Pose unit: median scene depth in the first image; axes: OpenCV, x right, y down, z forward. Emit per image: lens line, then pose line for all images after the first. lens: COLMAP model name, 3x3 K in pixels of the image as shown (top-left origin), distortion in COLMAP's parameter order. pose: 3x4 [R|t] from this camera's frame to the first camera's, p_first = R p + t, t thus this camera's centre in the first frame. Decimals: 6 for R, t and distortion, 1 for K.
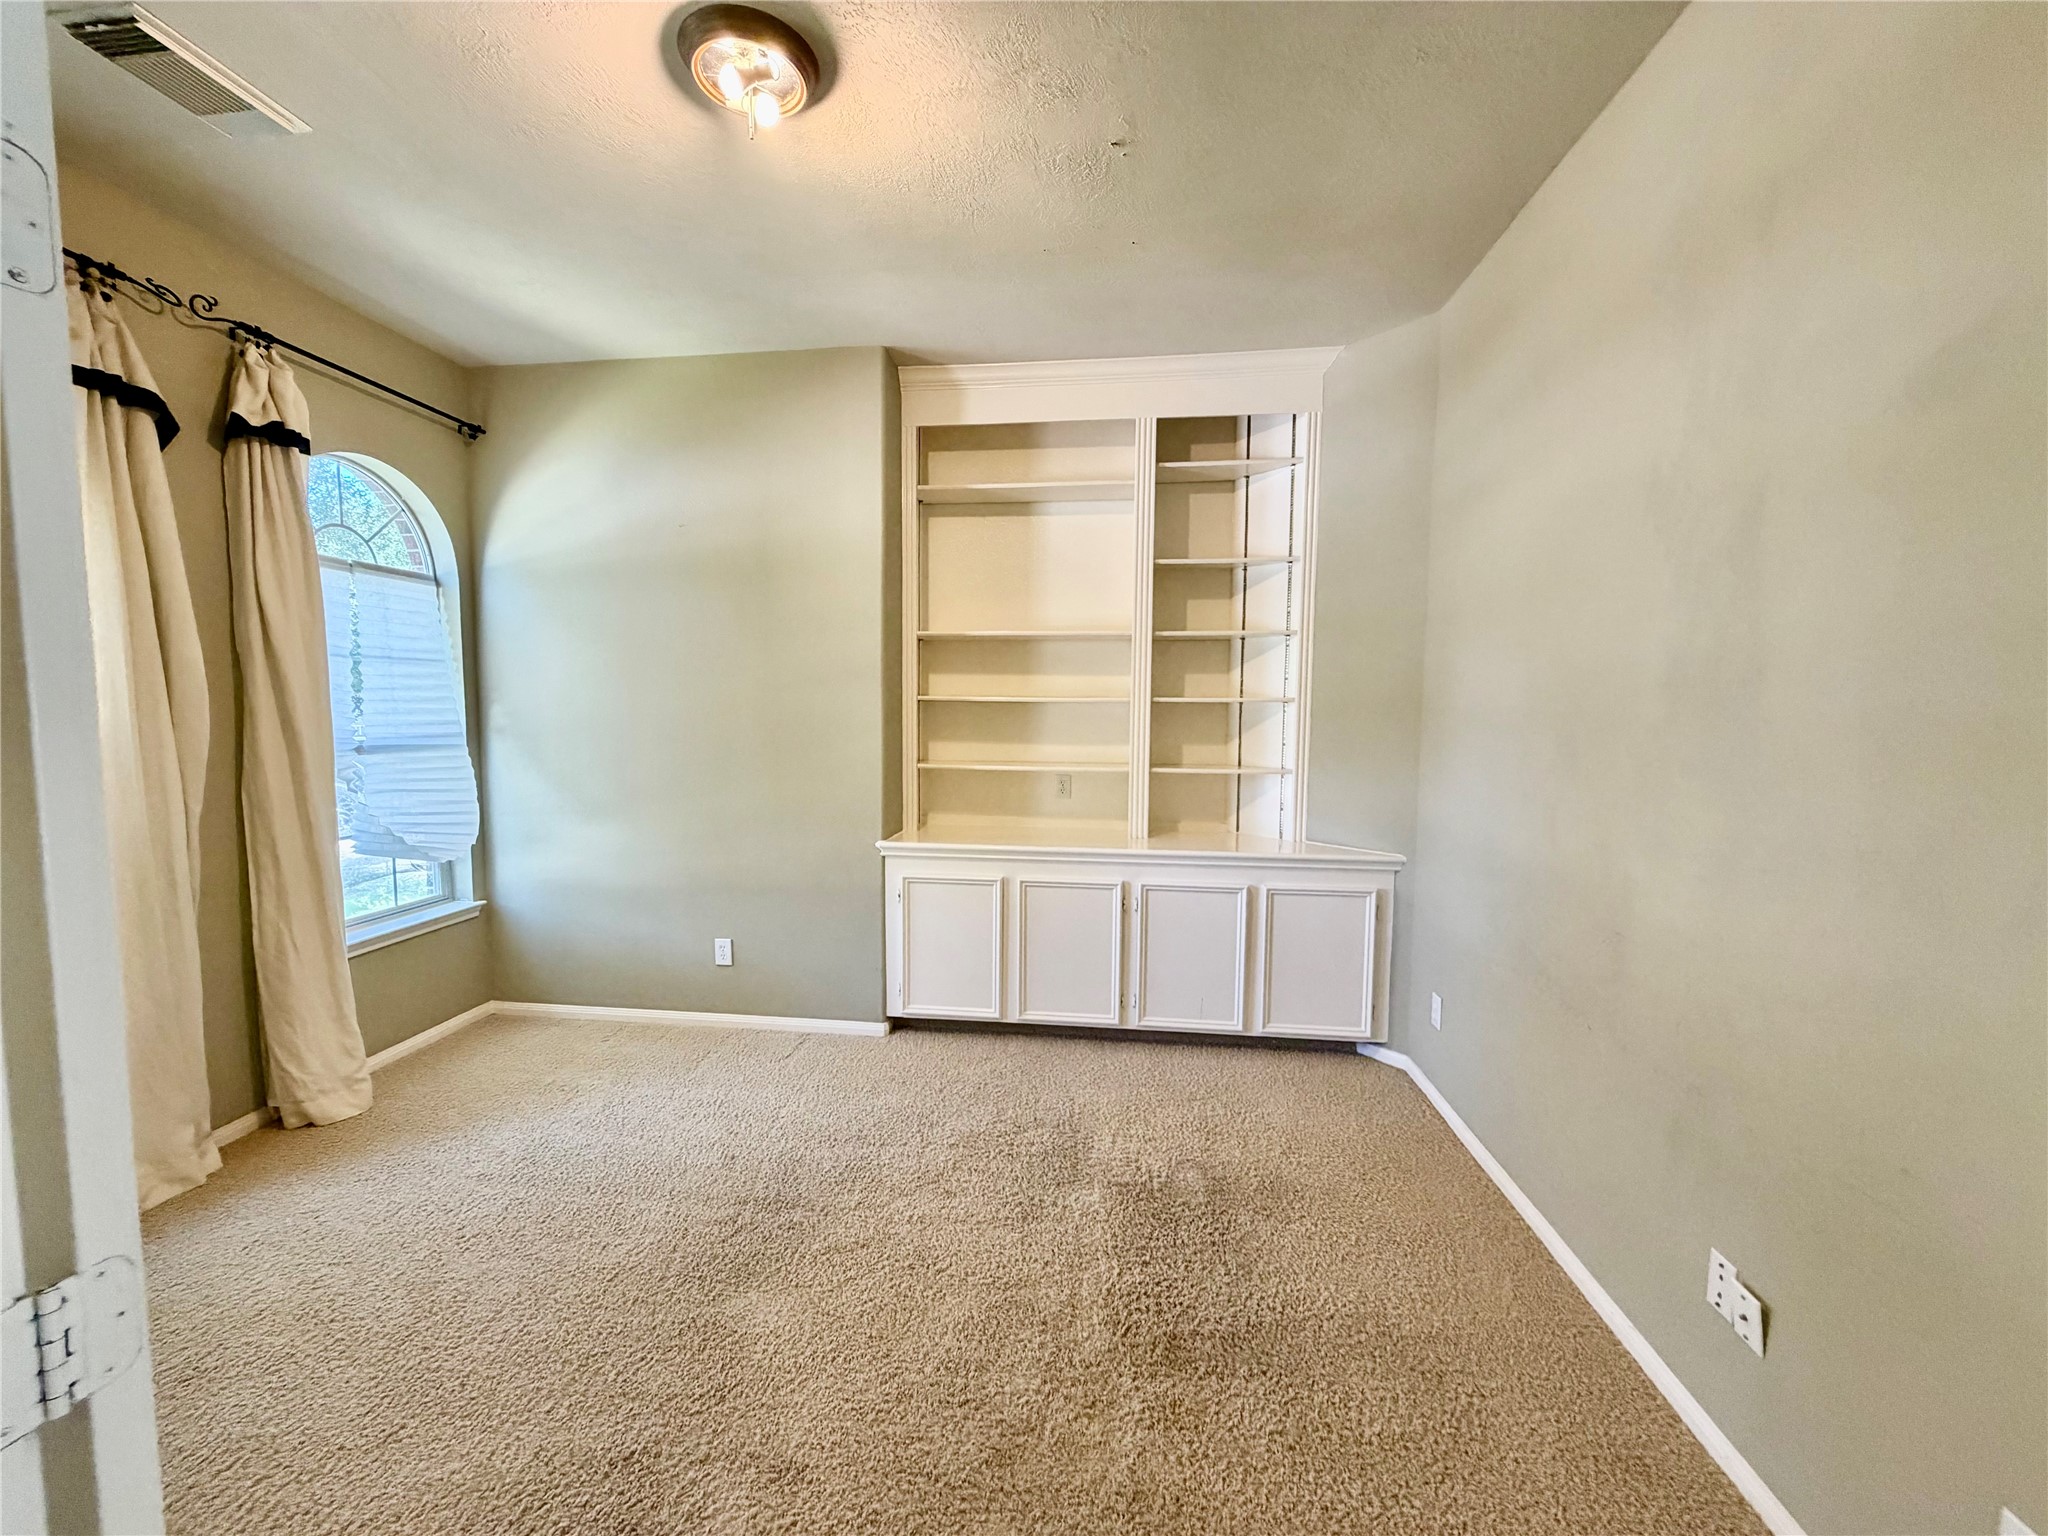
lens RADIAL K [[828.0, 0, 1019.6], [0, 828.0, 770.5], [0, 0, 1]] dist [0.002636, 0.000112]
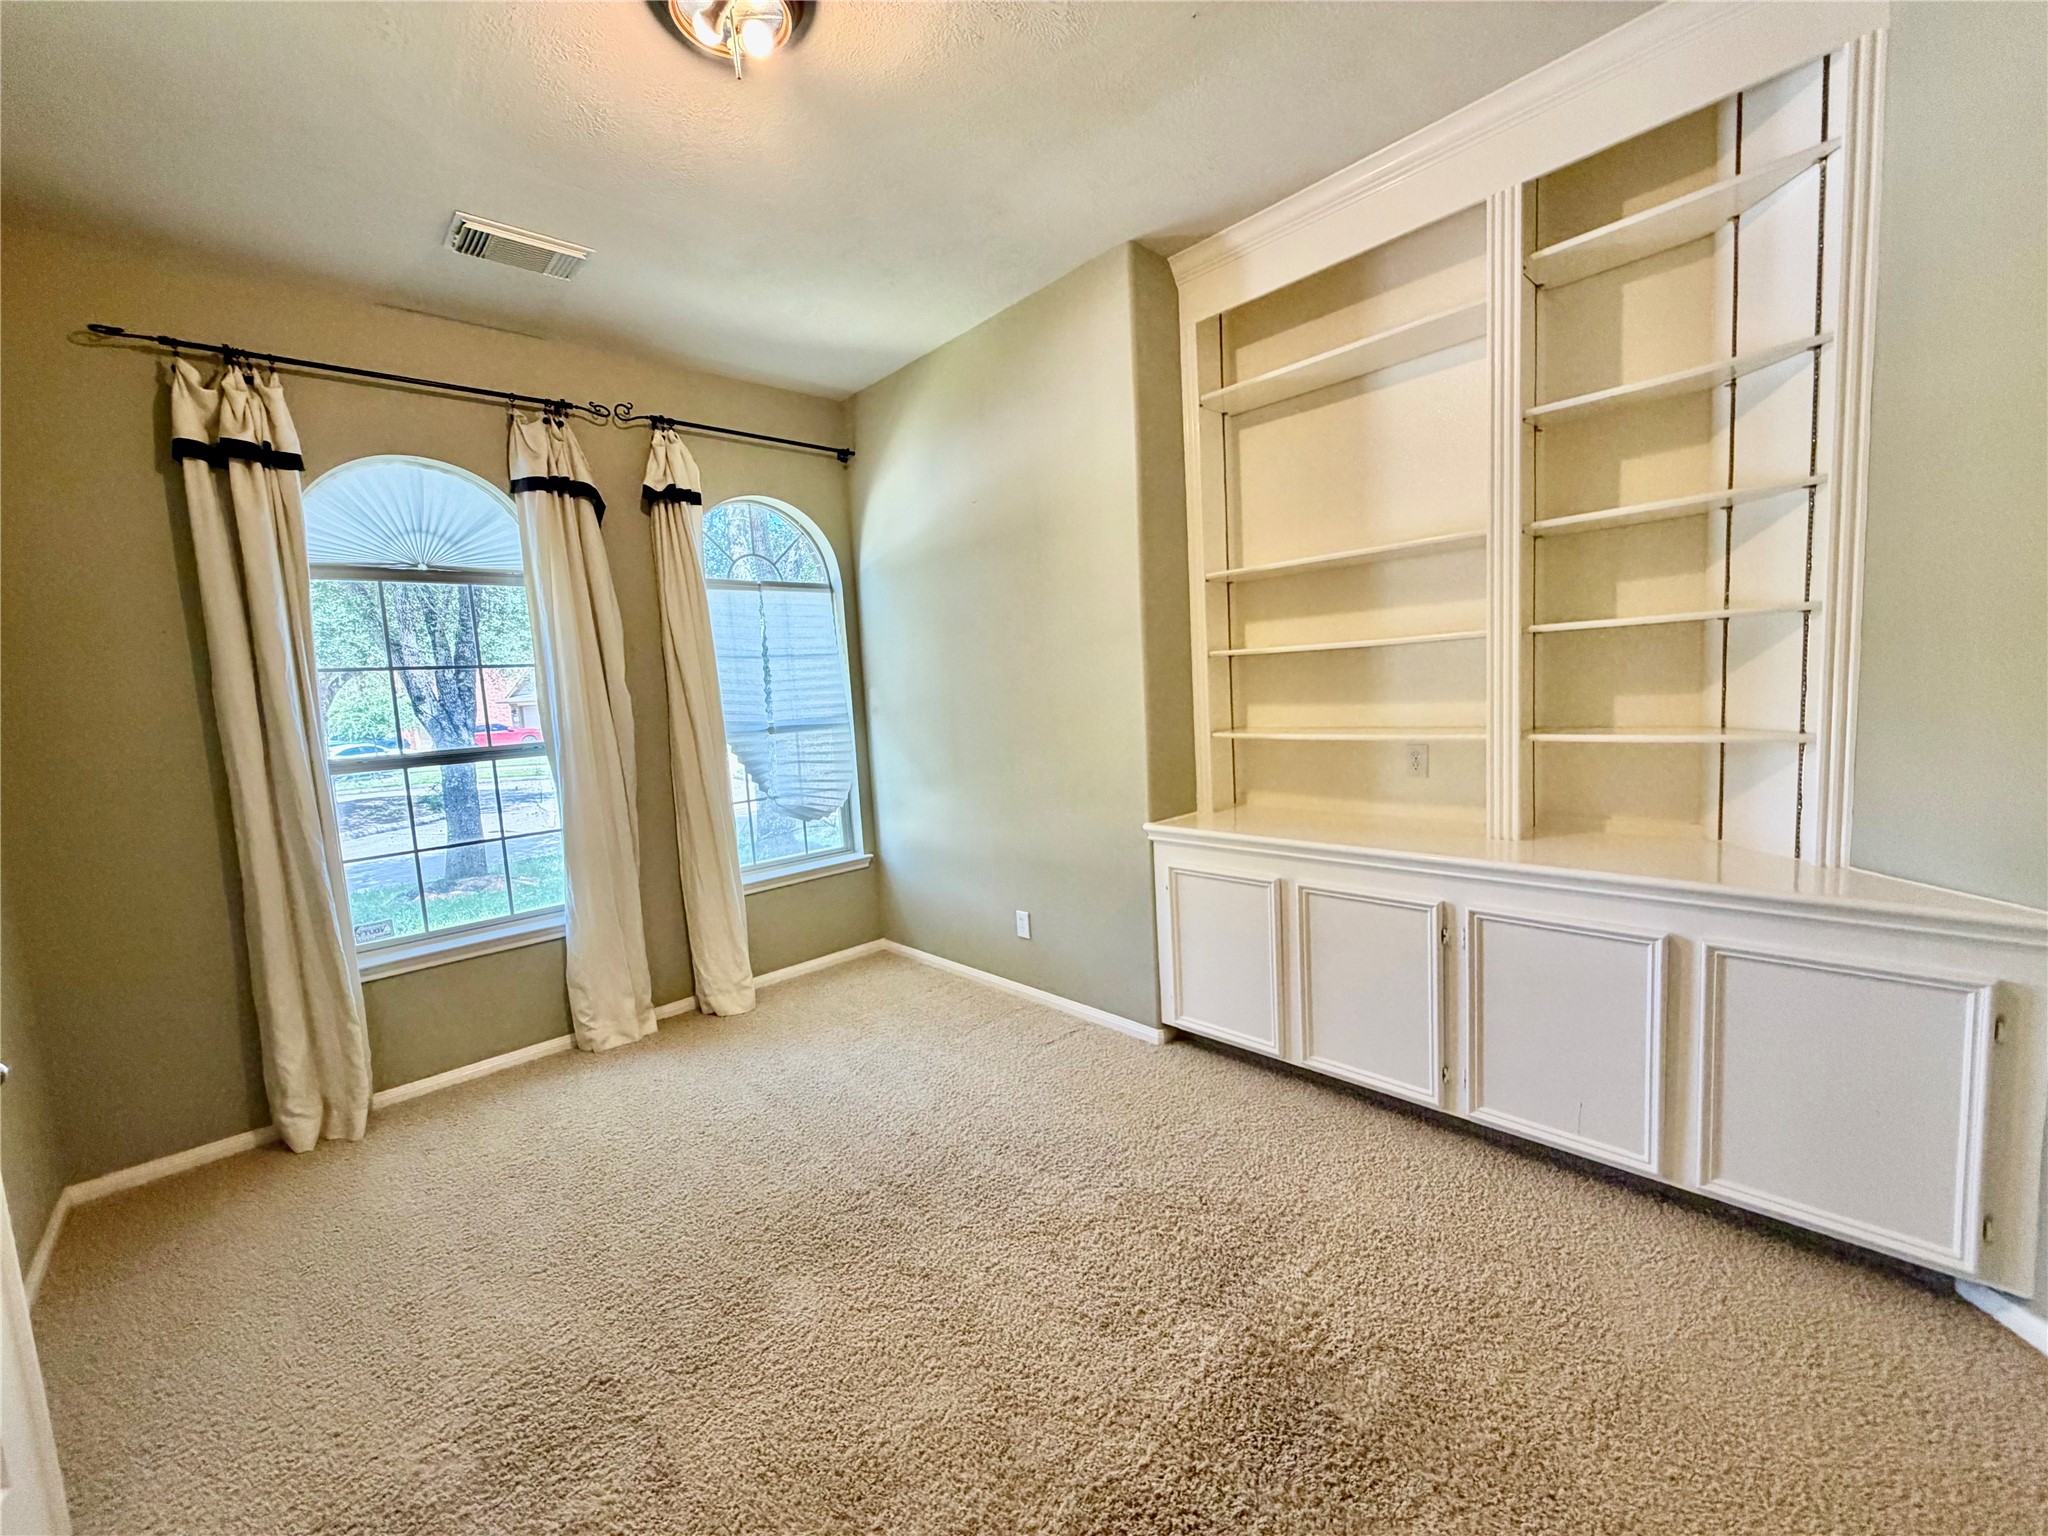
lens RADIAL K [[828.0, 0, 1019.6], [0, 828.0, 770.5], [0, 0, 1]] dist [0.002636, 0.000112]
pose [[0.761297, 0.014690, -0.648237, 0.292888], [0.014527, 0.999106, 0.039702, -0.007004], [0.648241, -0.039642, 0.760403, 0.252146]]
